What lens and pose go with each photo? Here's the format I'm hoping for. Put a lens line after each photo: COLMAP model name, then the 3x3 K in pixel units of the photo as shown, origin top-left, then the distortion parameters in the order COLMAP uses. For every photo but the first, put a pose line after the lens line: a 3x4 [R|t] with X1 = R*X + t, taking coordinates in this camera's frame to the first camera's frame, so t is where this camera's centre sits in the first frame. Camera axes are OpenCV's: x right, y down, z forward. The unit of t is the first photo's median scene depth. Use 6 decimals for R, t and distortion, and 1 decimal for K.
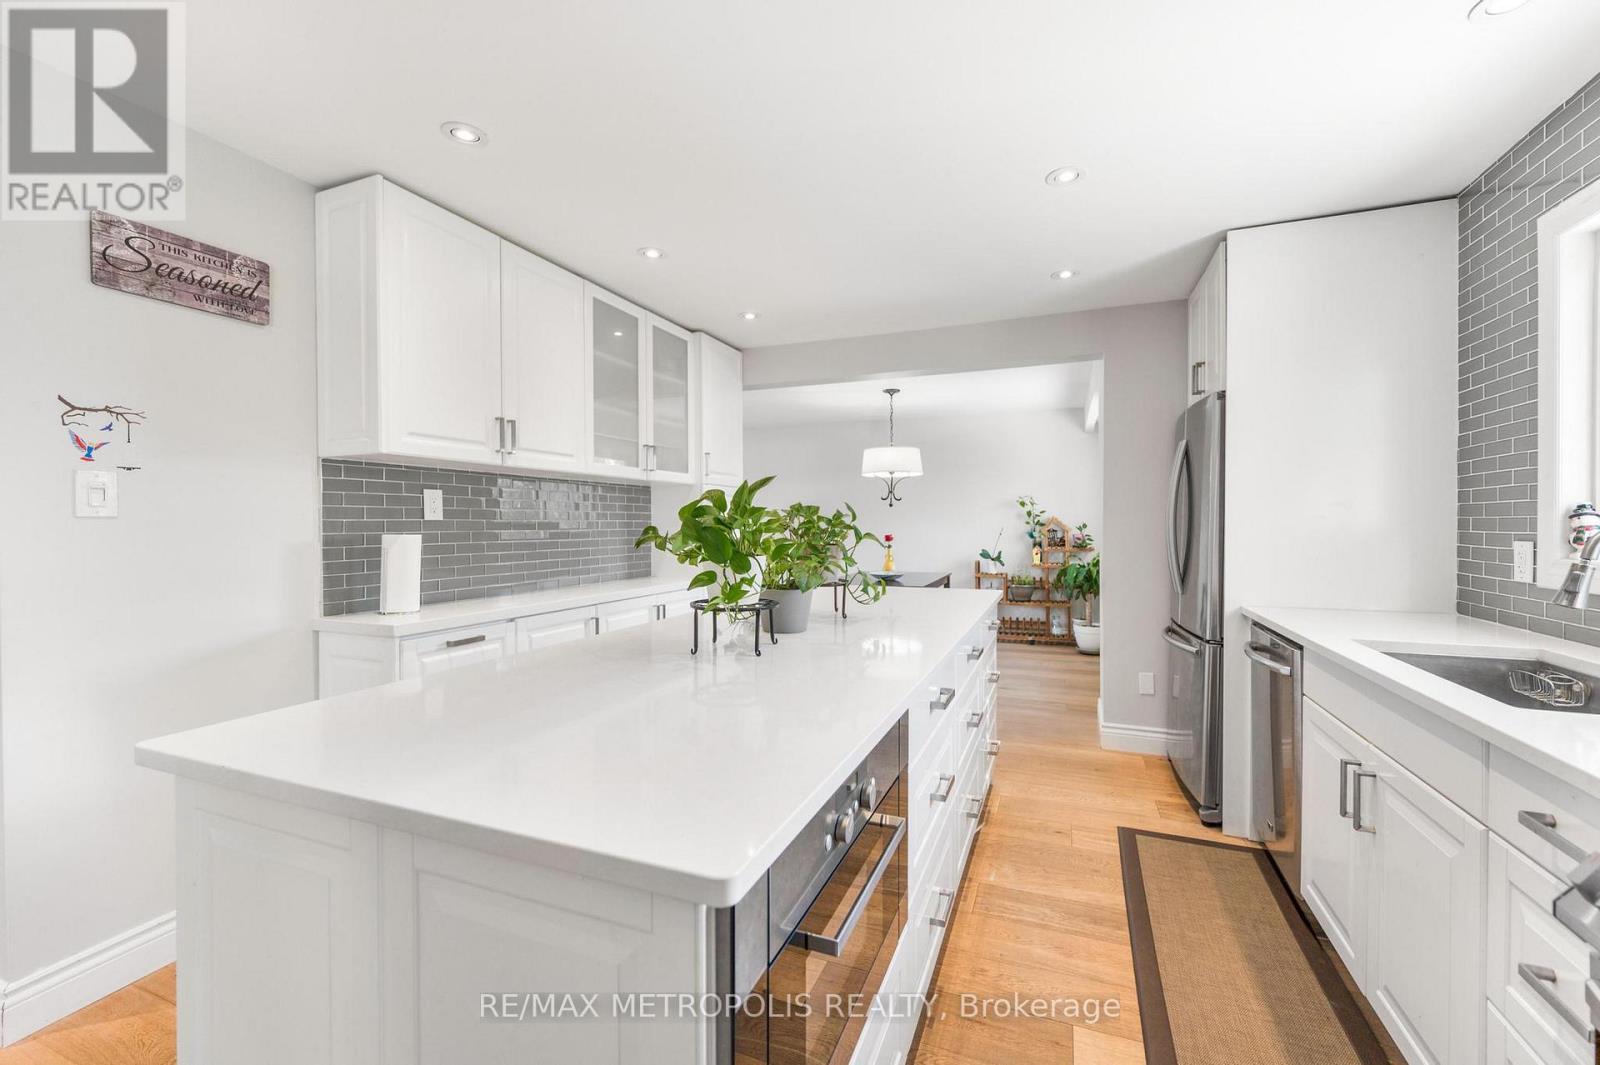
lens RADIAL K [[649.9, 0, 799.7], [0, 649.9, 527.5], [0, 0, 1]] dist [-0.001306, -0.000370]
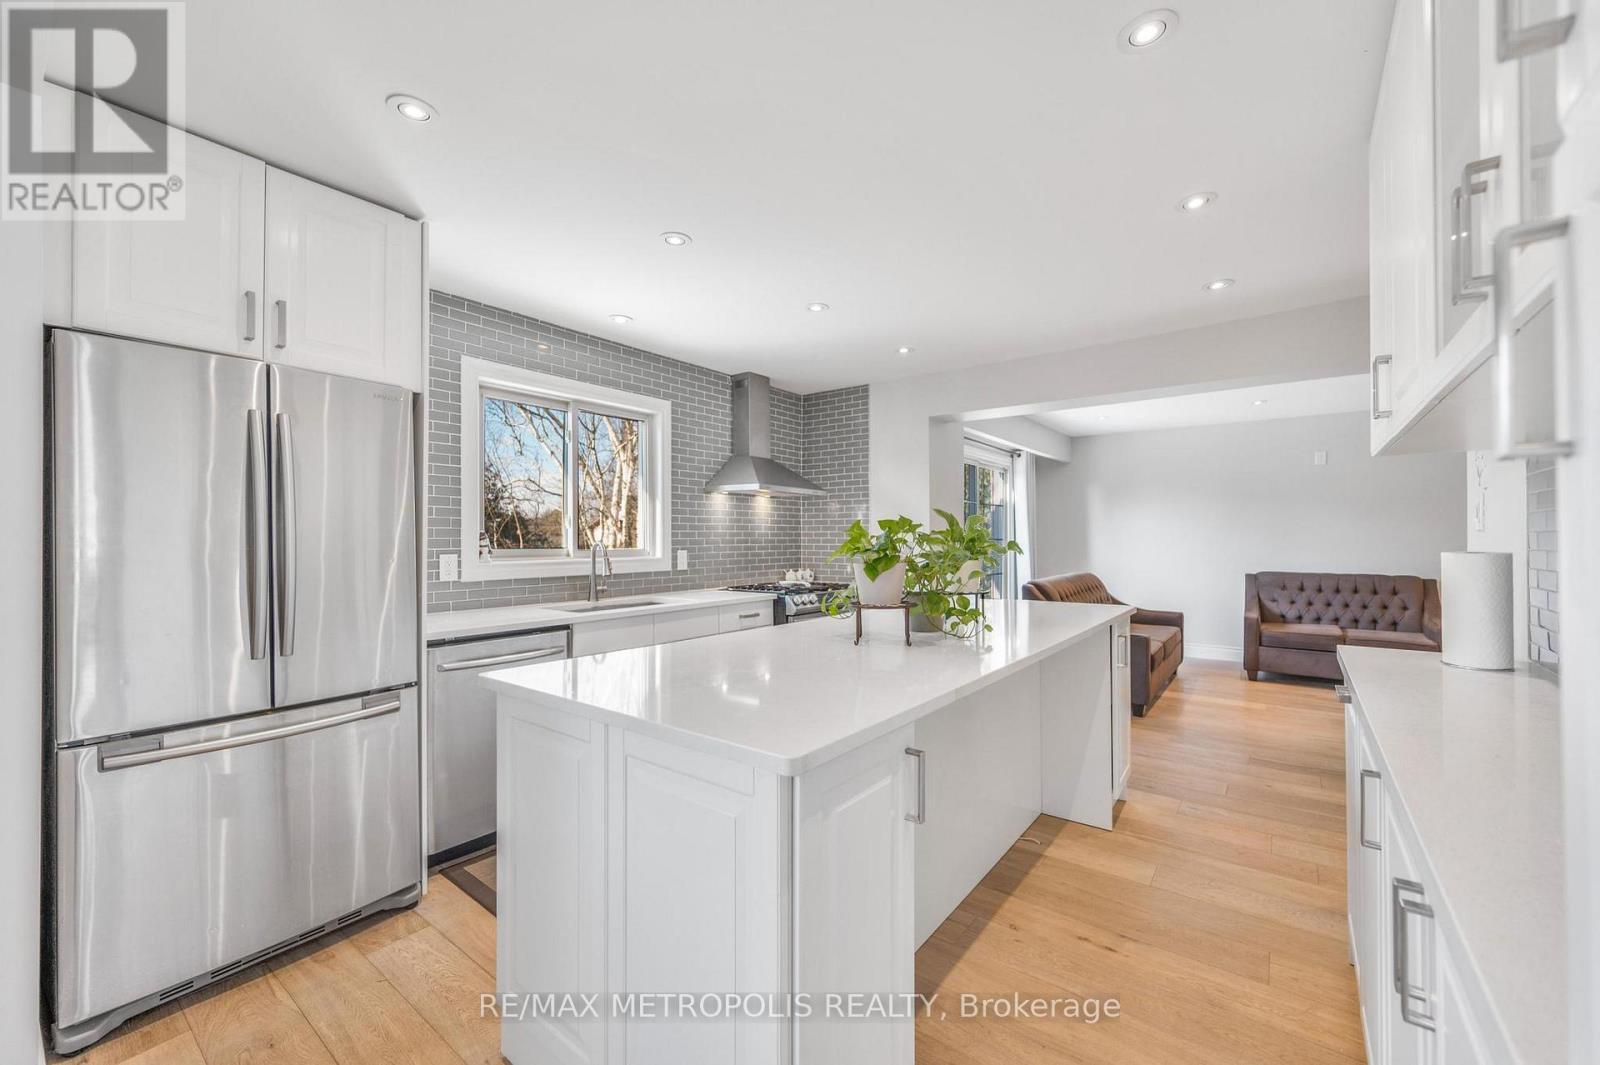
lens RADIAL K [[641.5, 0, 806.8], [0, 641.5, 534.0], [0, 0, 1]] dist [-0.001263, -0.000173]
pose [[-0.970890, 0.008922, 0.239360, -0.024075], [0.008539, 0.999960, -0.002637, -0.005083], [-0.239374, -0.000517, -0.970927, 0.700583]]
